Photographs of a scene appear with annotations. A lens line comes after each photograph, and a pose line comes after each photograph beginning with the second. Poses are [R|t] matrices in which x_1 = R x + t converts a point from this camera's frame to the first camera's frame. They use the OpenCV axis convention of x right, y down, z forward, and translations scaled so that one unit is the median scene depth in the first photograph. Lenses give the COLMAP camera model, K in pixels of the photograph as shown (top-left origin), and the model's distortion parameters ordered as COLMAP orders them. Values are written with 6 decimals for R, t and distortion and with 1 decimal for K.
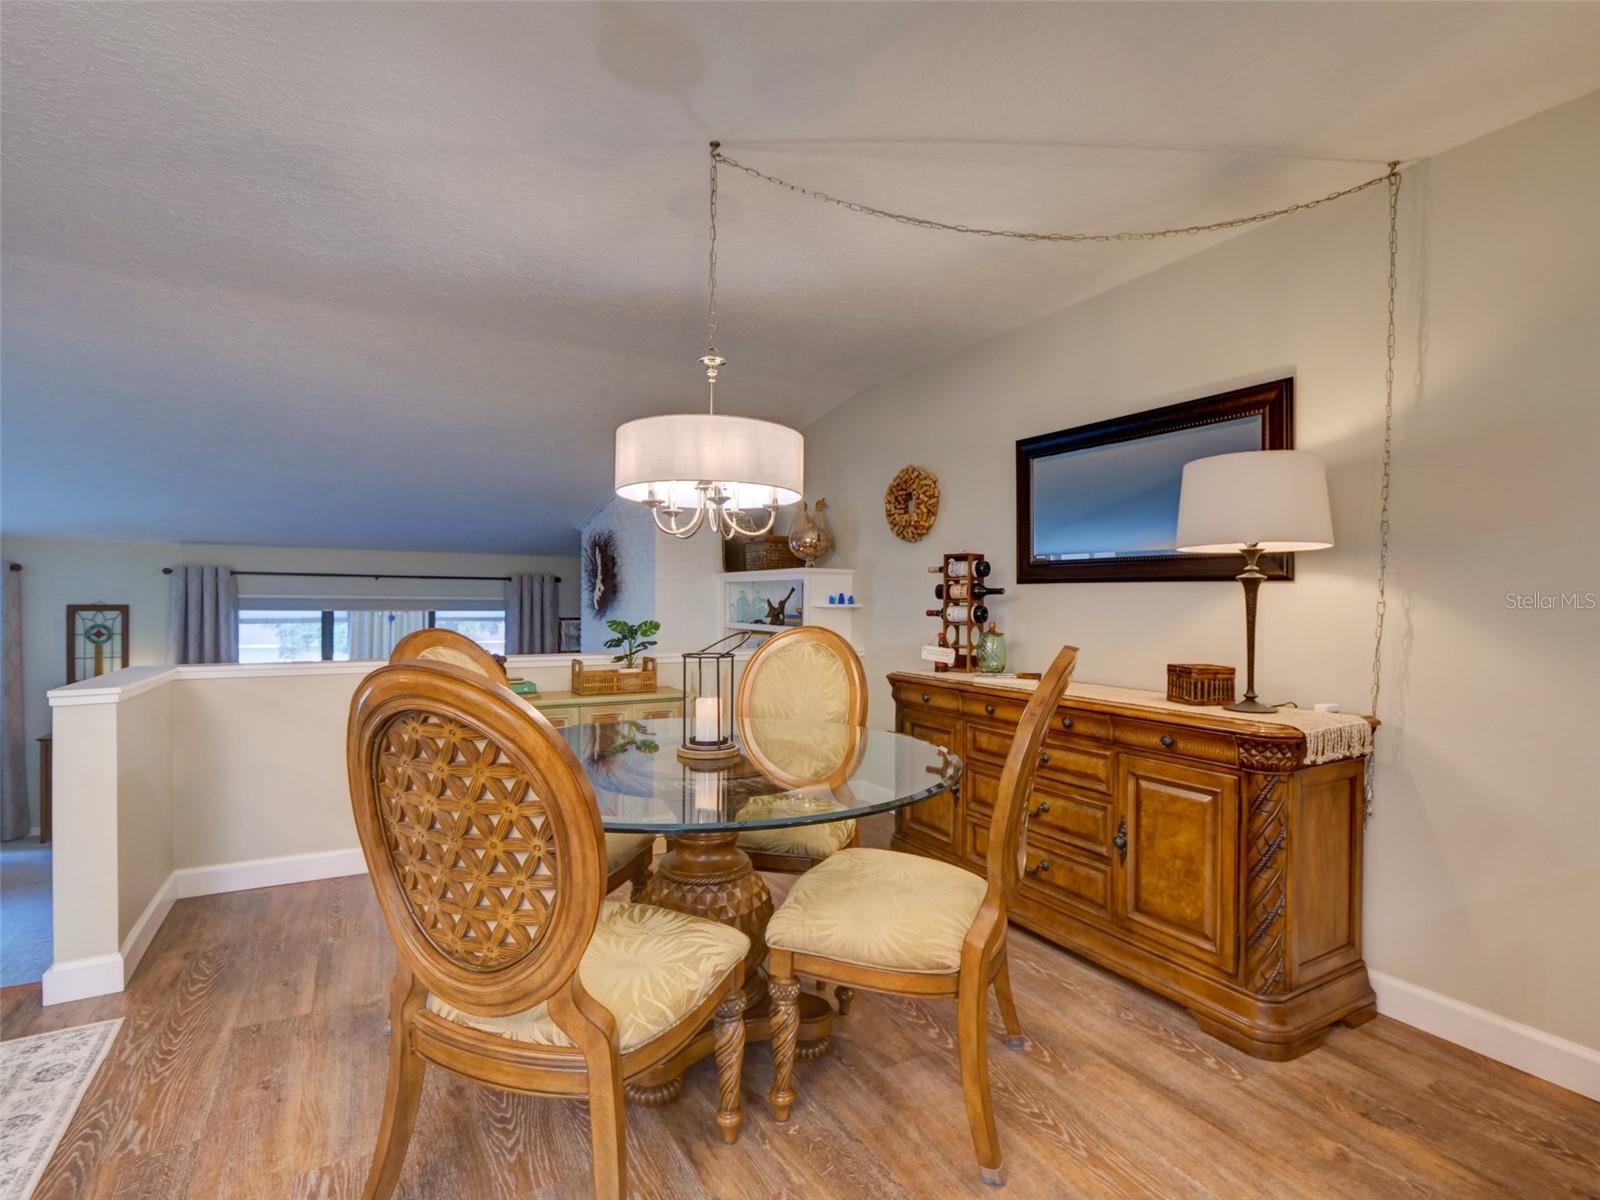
lens RADIAL K [[784.4, 0, 770.2], [0, 784.4, 591.1], [0, 0, 1]] dist [0.014081, 0.000329]
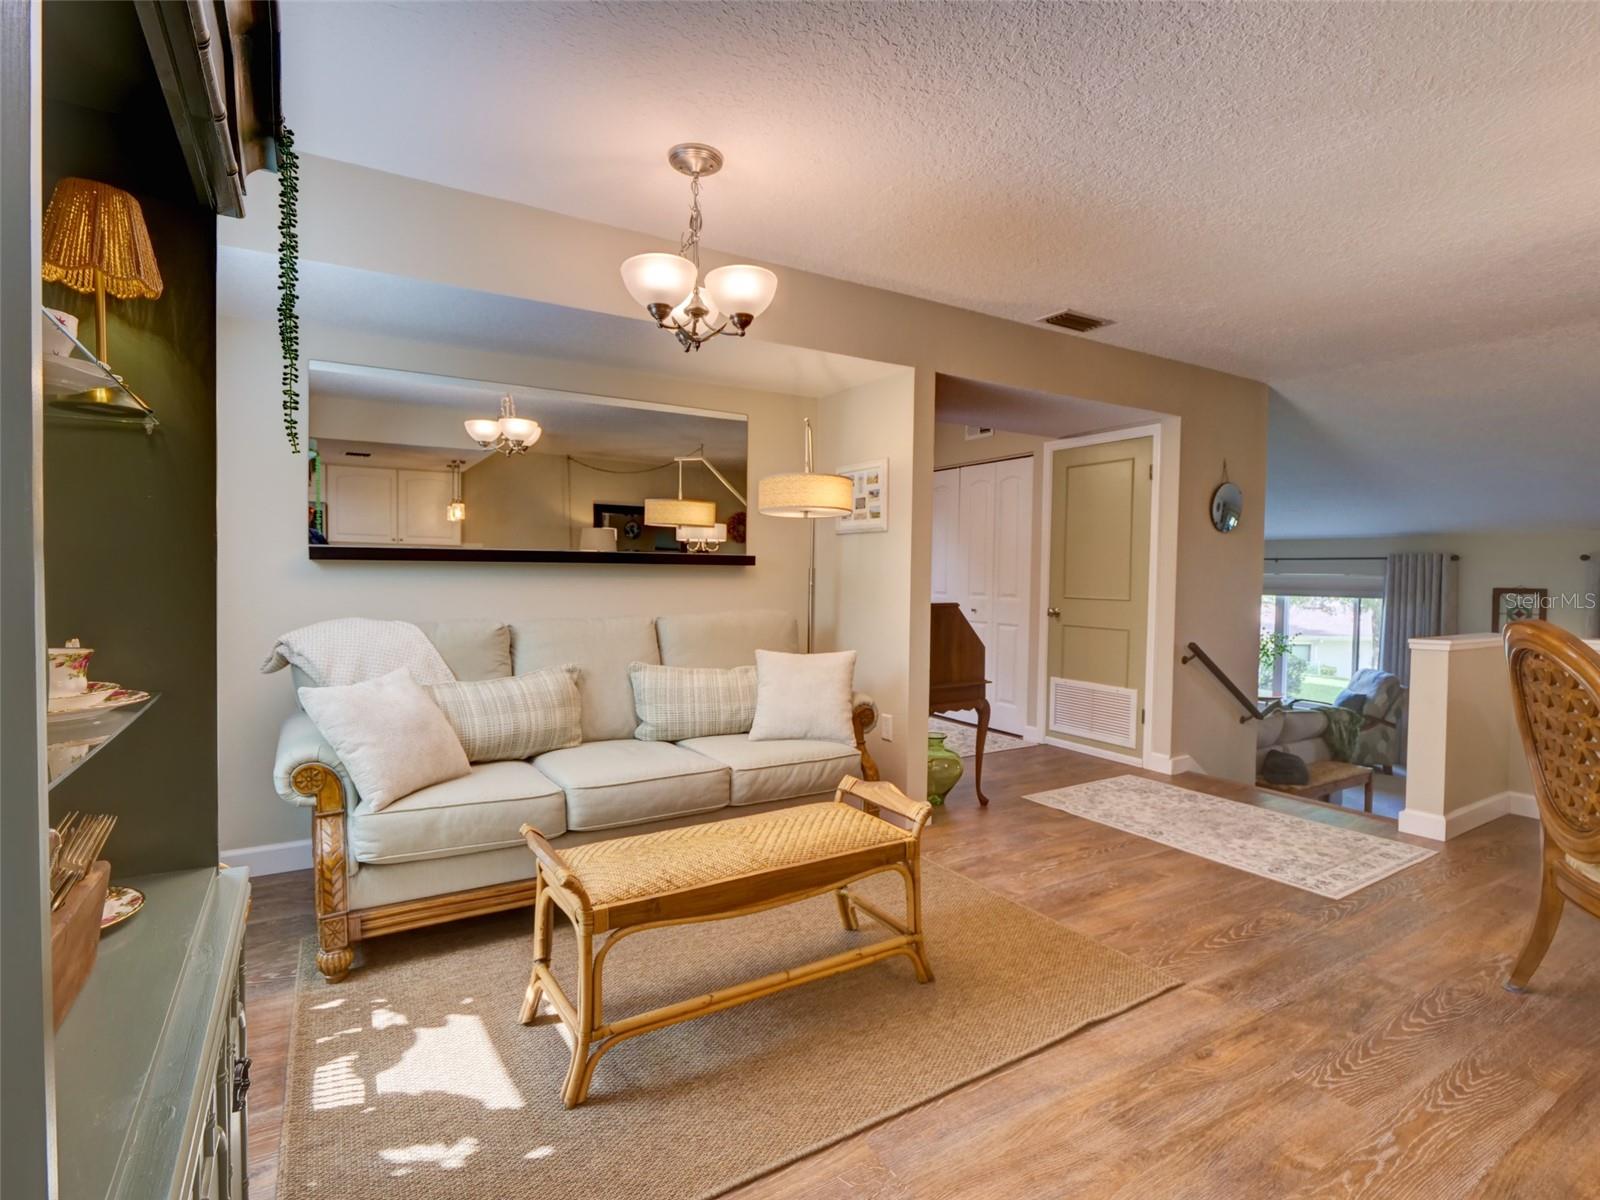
lens RADIAL K [[782.0, 0, 801.8], [0, 782.0, 597.9], [0, 0, 1]] dist [-0.011510, -0.000001]
pose [[0.061644, 0.022327, -0.997848, 0.383874], [0.000883, 0.999748, 0.022424, 0.007688], [0.998098, -0.002263, 0.061609, -0.205133]]
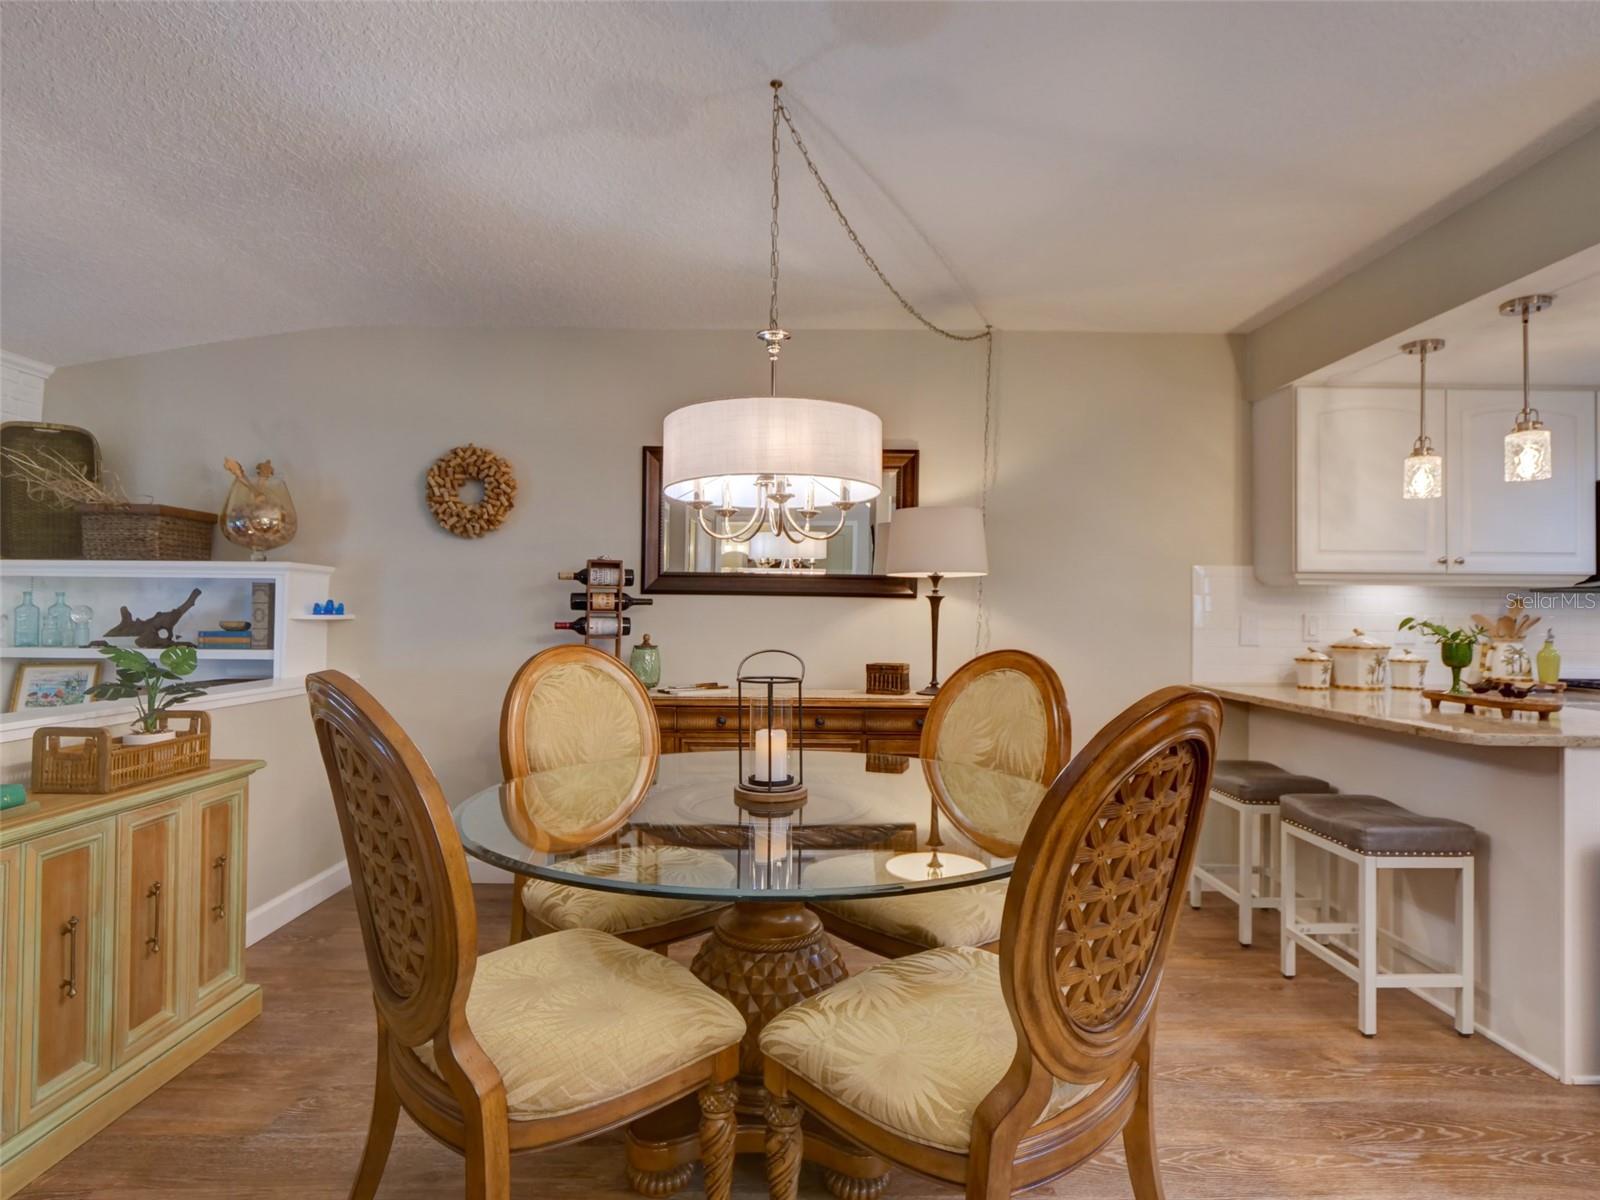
lens RADIAL K [[875.9, 0, 808.5], [0, 875.9, 605.5], [0, 0, 1]] dist [-0.002465, 0.002370]
pose [[0.467790, 0.006175, 0.883818, -0.534067], [-0.016476, 0.999863, 0.001735, -0.000652], [-0.883686, -0.015373, 0.467828, 0.305813]]
